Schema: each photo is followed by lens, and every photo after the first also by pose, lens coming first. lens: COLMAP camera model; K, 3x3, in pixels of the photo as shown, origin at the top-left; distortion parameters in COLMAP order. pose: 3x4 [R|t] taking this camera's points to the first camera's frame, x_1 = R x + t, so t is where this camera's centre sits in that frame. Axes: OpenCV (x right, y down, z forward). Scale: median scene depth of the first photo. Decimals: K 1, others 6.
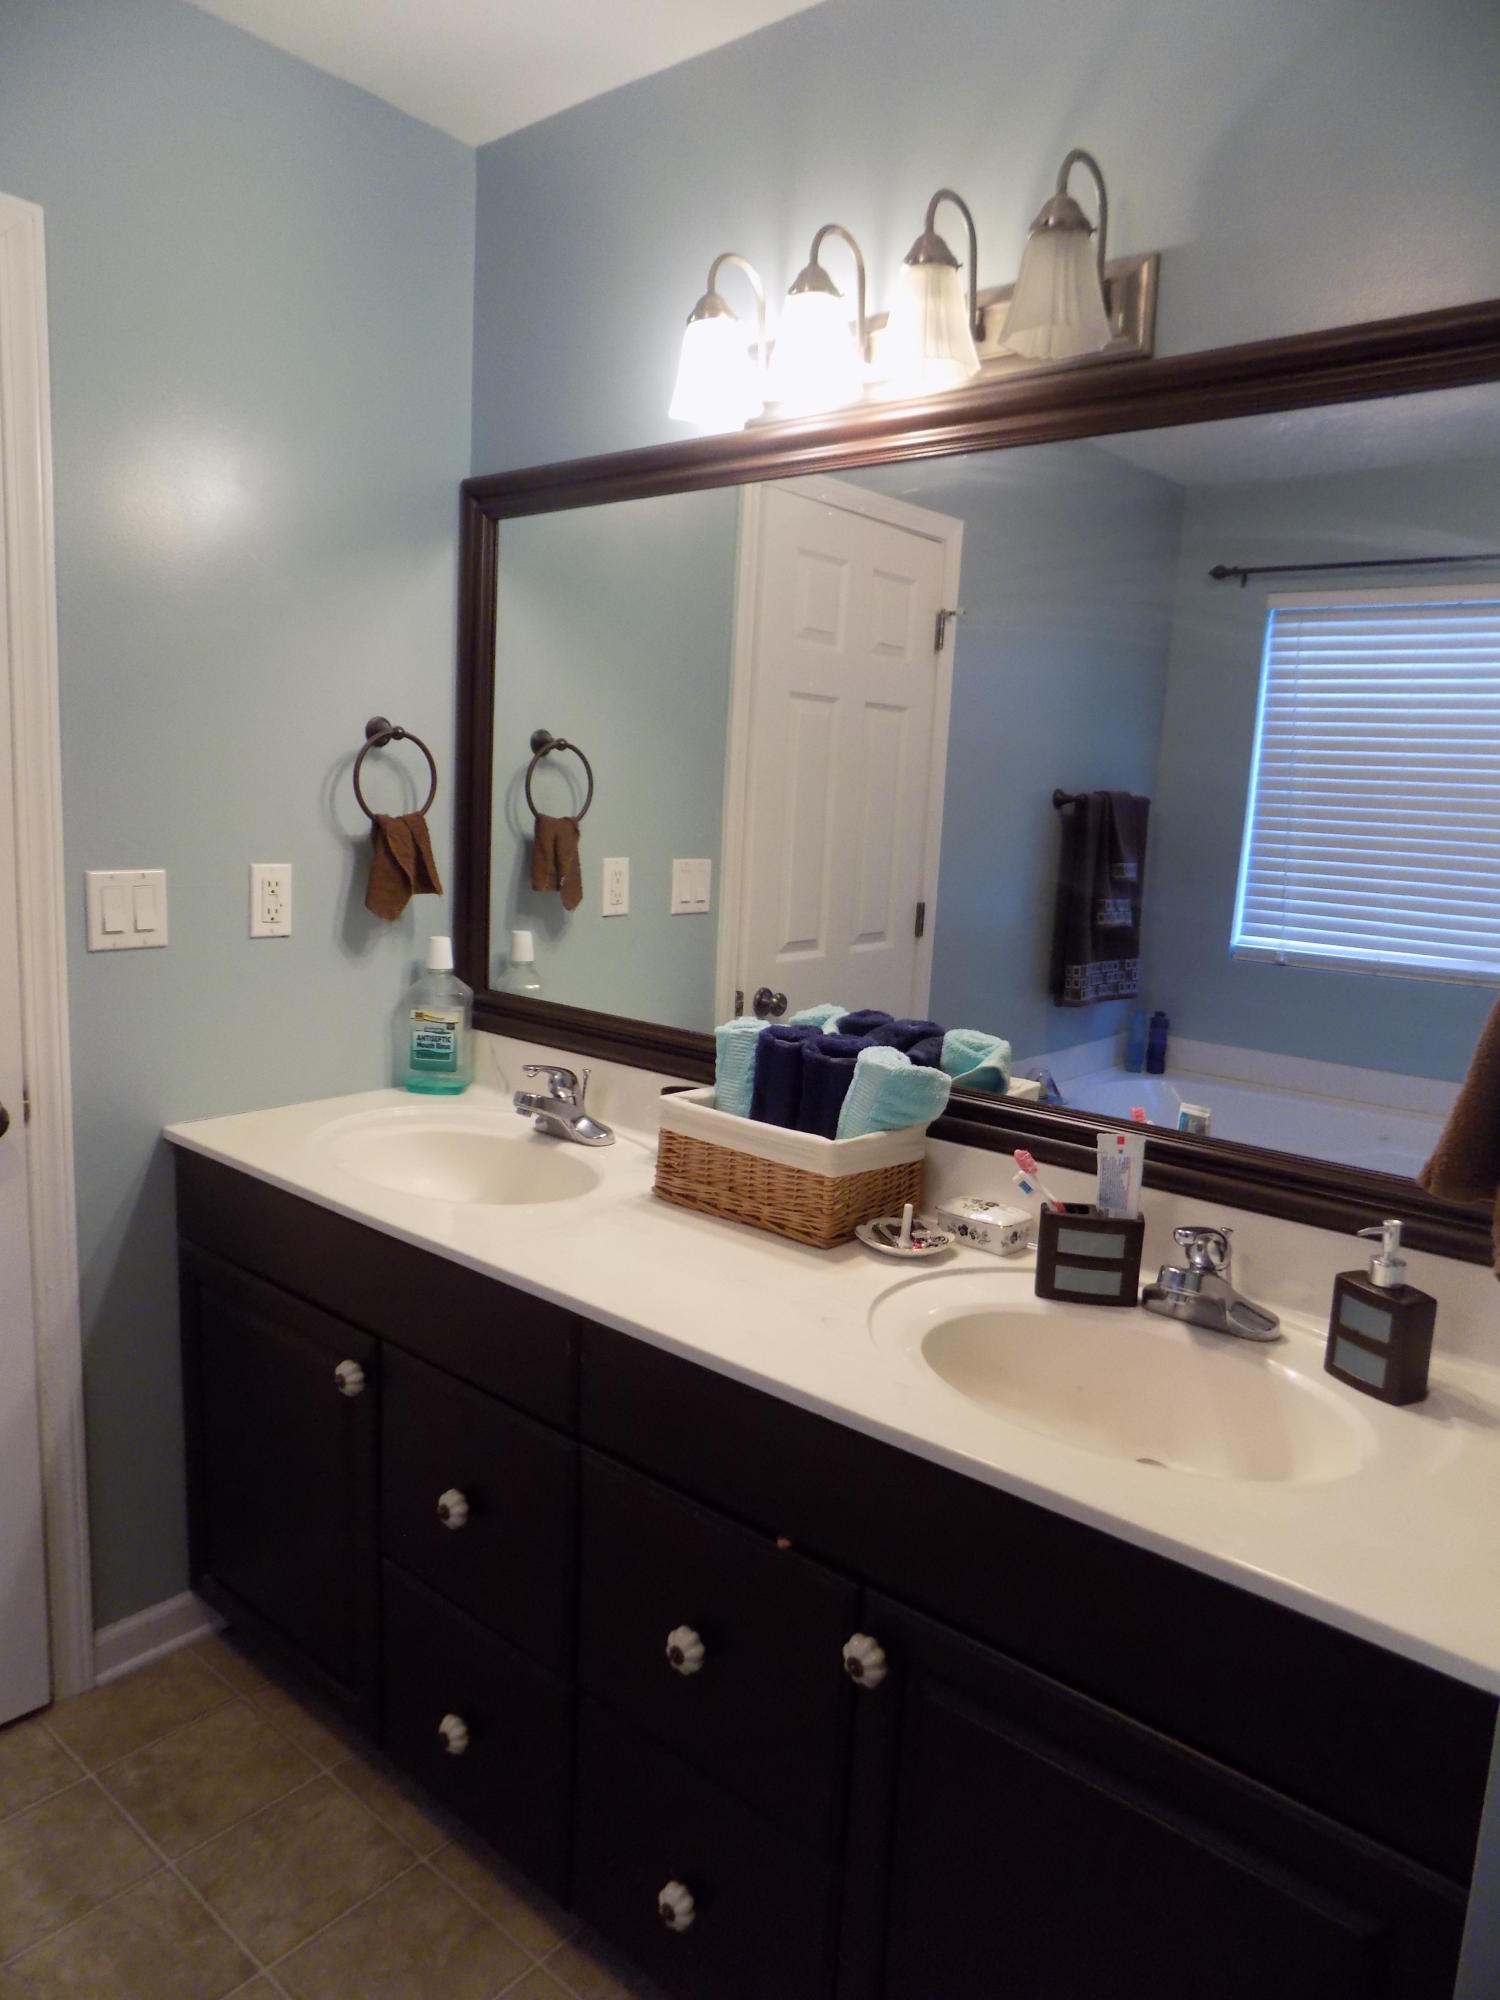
lens RADIAL K [[1342.2, 0, 750.0], [0, 1342.2, 1000.0], [0, 0, 1]] dist [-0.070247, 0.063955]
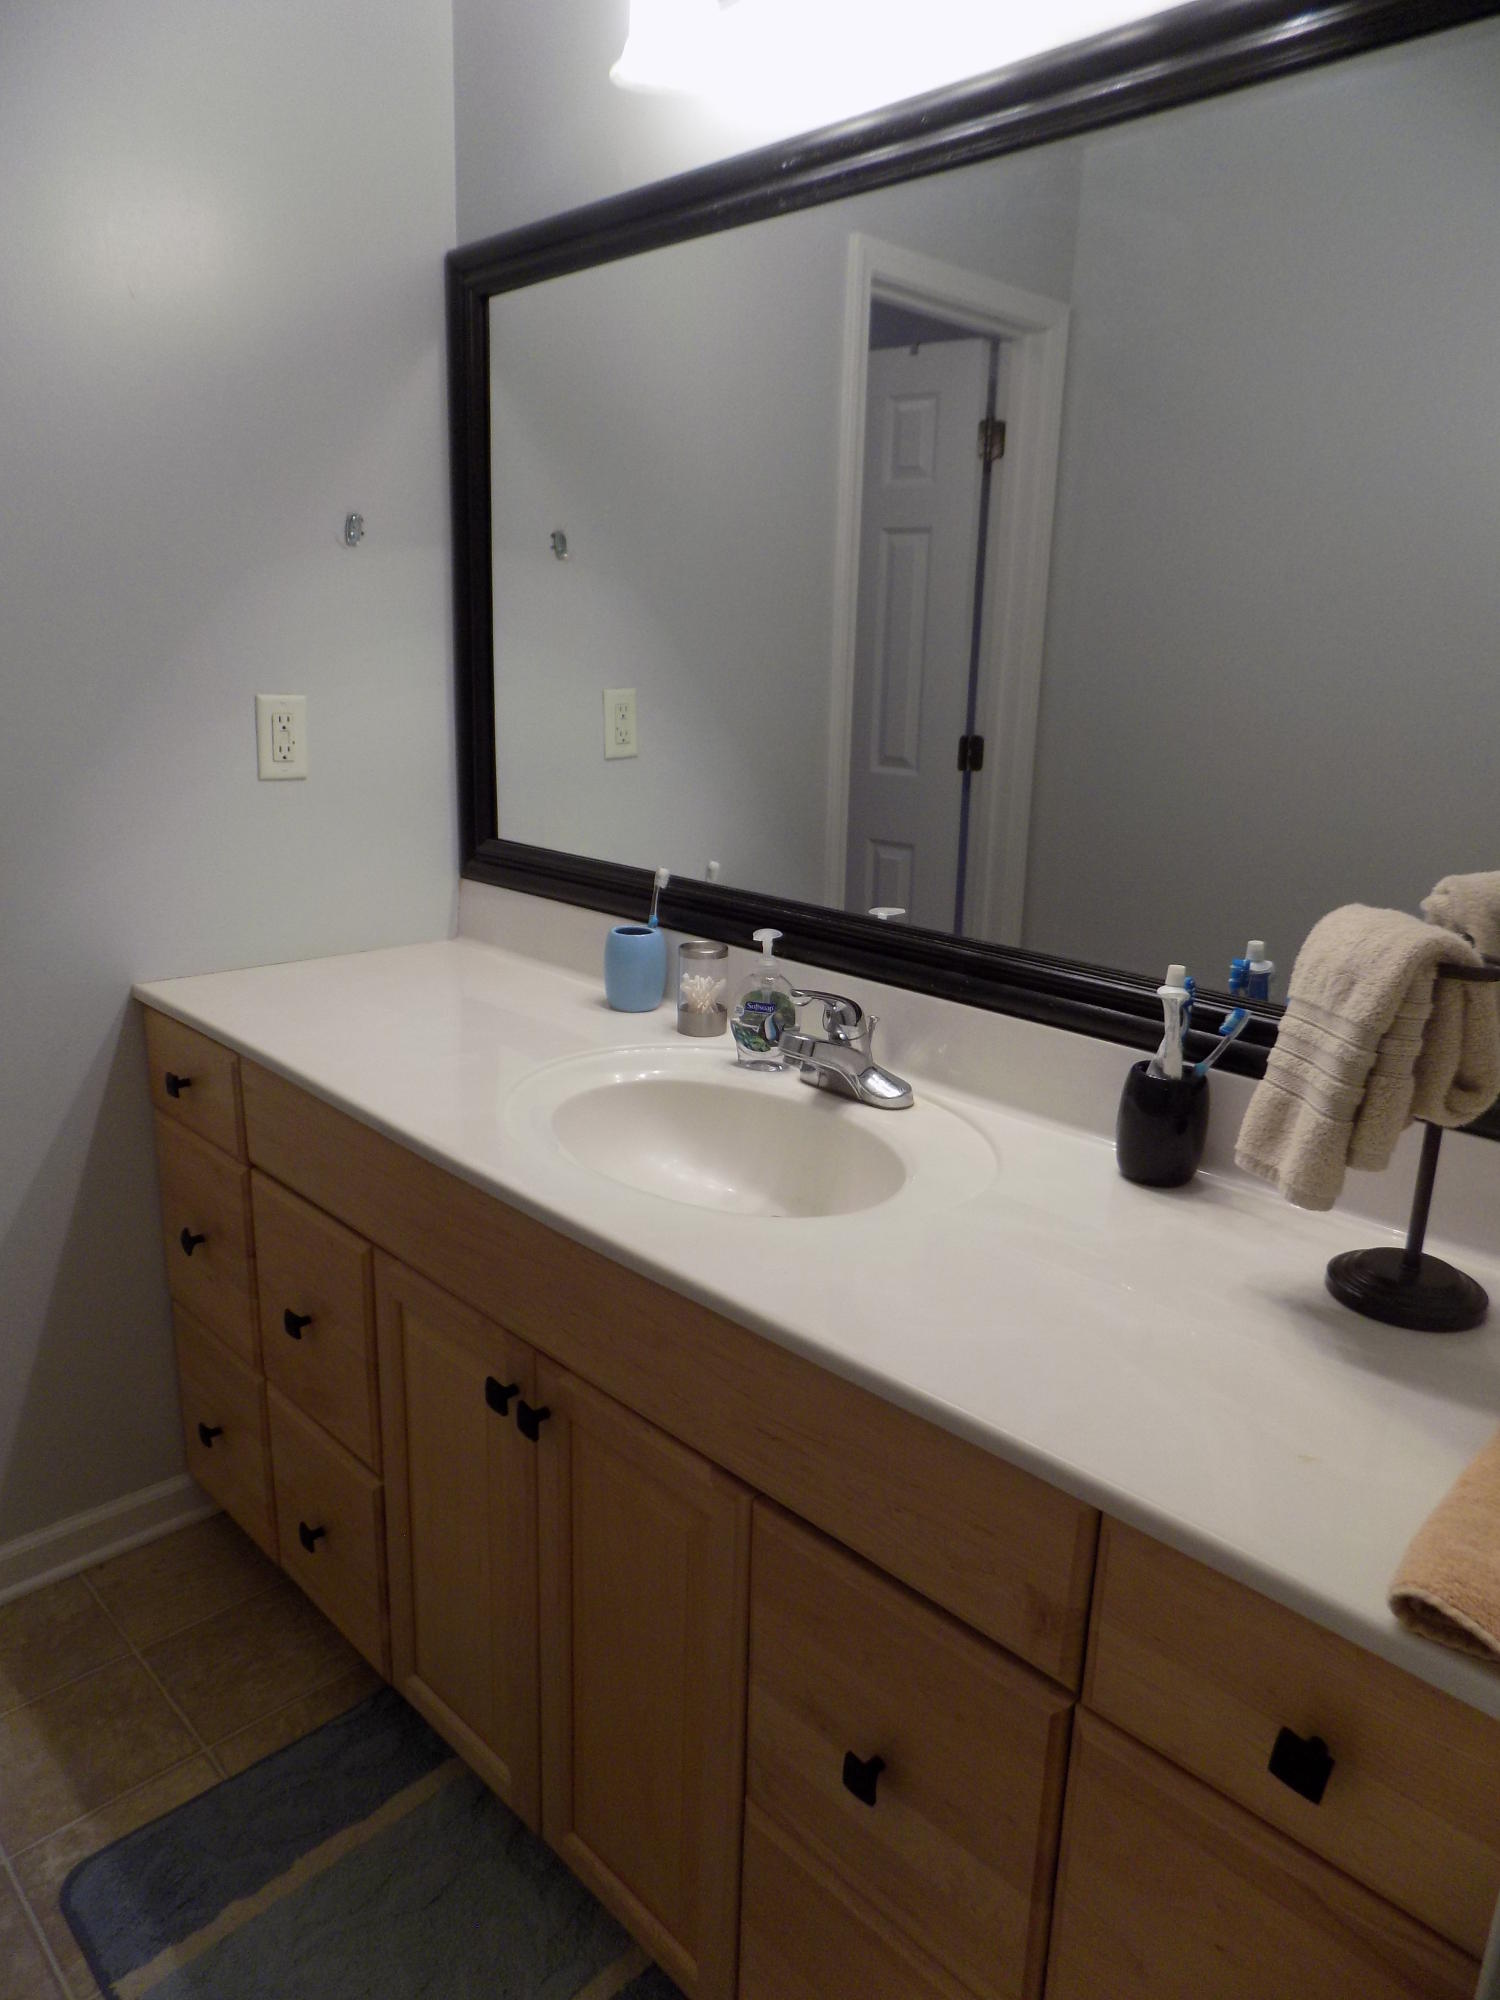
lens RADIAL K [[1342.2, 0, 750.0], [0, 1342.2, 1000.0], [0, 0, 1]] dist [-0.070247, 0.063955]
pose [[0.999126, 0.010803, 0.040386, -0.100009], [-0.015523, 0.992837, 0.118465, -0.012969], [-0.038817, -0.118988, 0.992137, 0.146210]]
